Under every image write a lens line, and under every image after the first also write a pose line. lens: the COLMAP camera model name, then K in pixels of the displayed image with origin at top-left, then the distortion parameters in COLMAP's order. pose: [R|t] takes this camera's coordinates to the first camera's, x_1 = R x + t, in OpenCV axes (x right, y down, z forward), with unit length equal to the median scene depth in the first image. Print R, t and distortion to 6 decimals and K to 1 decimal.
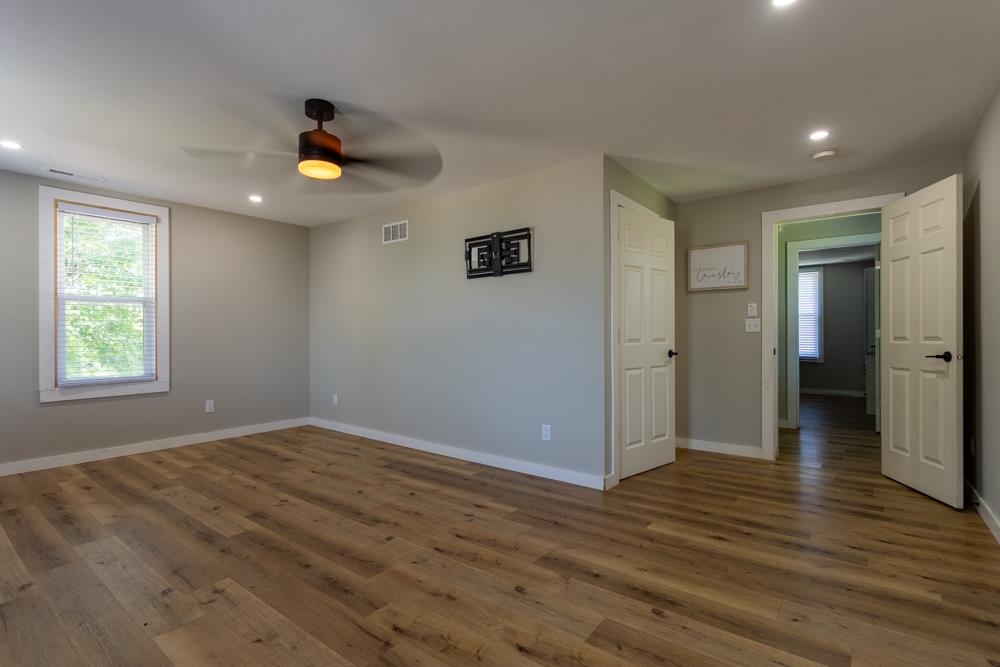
lens RADIAL K [[476.2, 0, 503.6], [0, 476.2, 333.2], [0, 0, 1]] dist [0.001797, -0.000656]
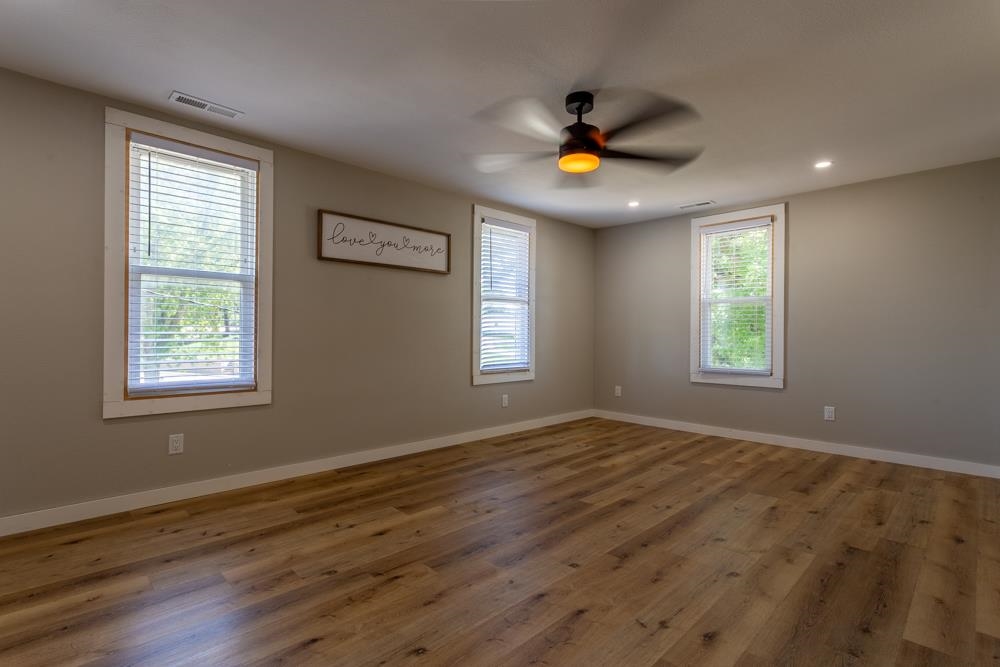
lens RADIAL K [[476.2, 0, 505.1], [0, 476.2, 333.6], [0, 0, 1]] dist [0.001797, -0.000656]
pose [[-0.137593, 0.003932, -0.990481, 0.525429], [-0.002312, 0.999988, 0.004291, 0.006952], [0.990486, 0.002881, -0.137583, 0.829855]]
